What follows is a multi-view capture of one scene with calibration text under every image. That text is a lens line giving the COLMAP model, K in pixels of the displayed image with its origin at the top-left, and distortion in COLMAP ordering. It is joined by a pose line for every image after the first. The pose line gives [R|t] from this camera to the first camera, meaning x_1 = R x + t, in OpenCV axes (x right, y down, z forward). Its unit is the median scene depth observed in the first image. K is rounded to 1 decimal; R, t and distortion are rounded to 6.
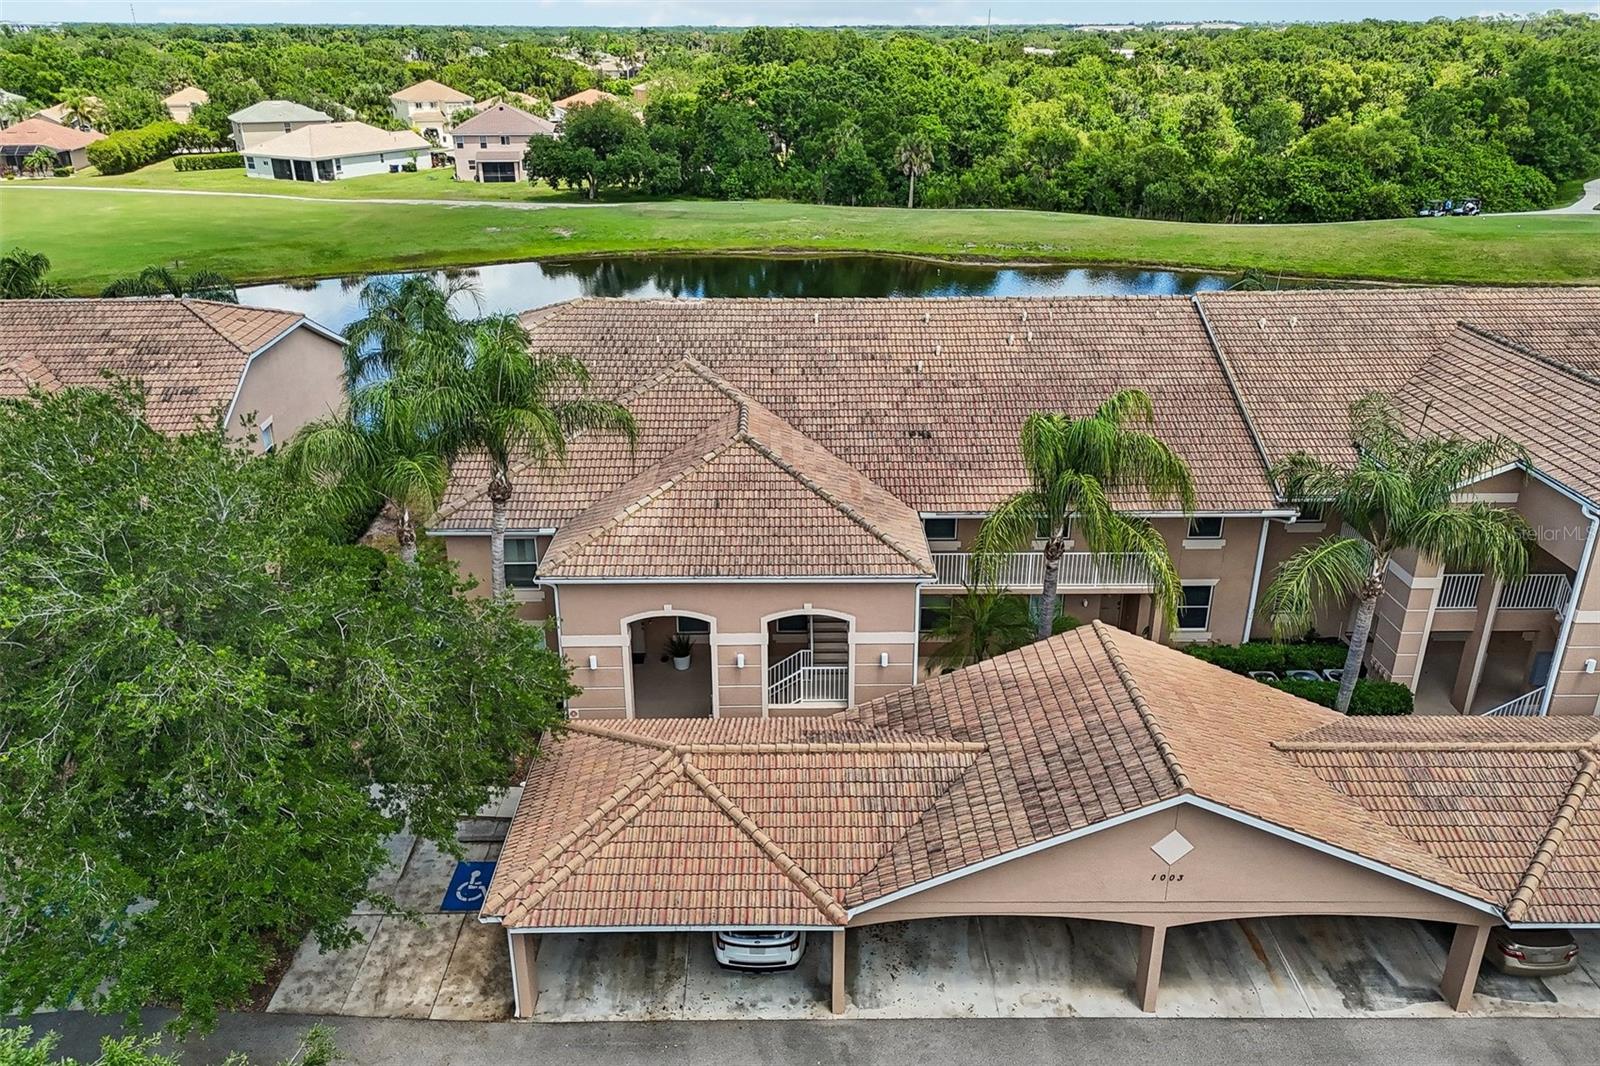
lens RADIAL K [[1172.9, 0, 801.9], [0, 1172.9, 531.2], [0, 0, 1]] dist [0.070637, -0.063015]
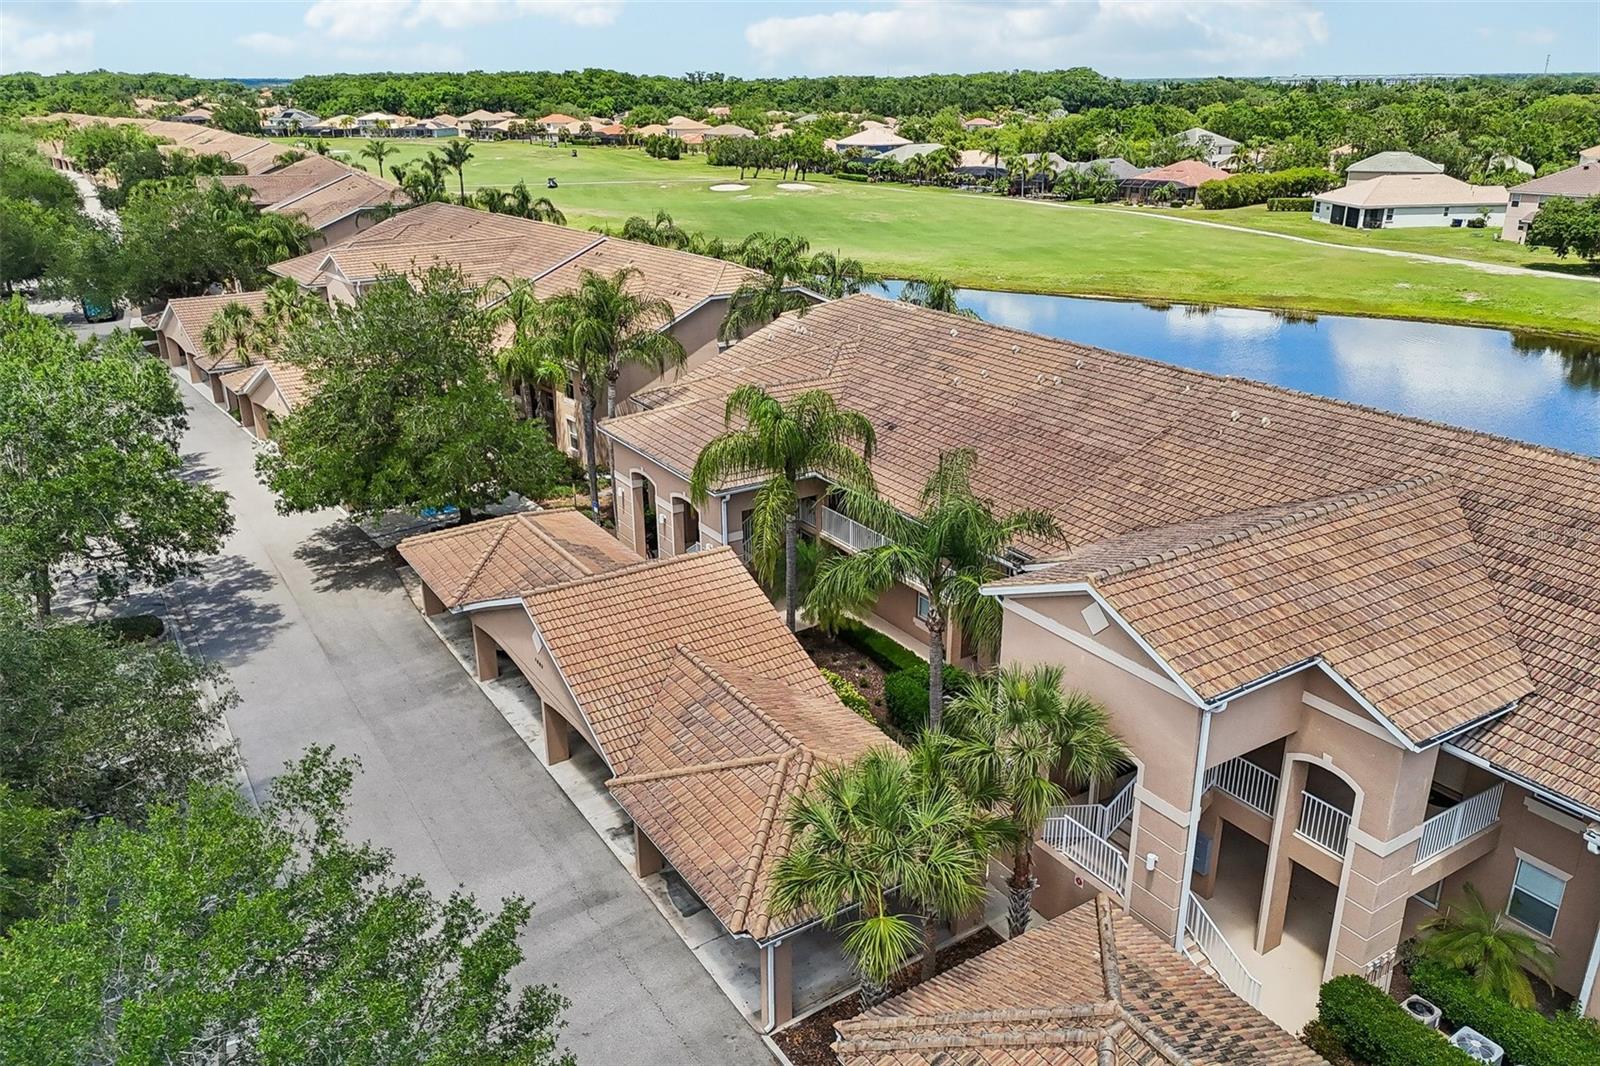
lens RADIAL K [[1172.9, 0, 801.9], [0, 1172.9, 531.2], [0, 0, 1]] dist [0.070637, -0.063015]
pose [[0.539982, 0.296937, -0.787558, 0.218540], [-0.327065, 0.936193, 0.128729, -0.021114], [0.775531, 0.188072, 0.602645, 0.046326]]
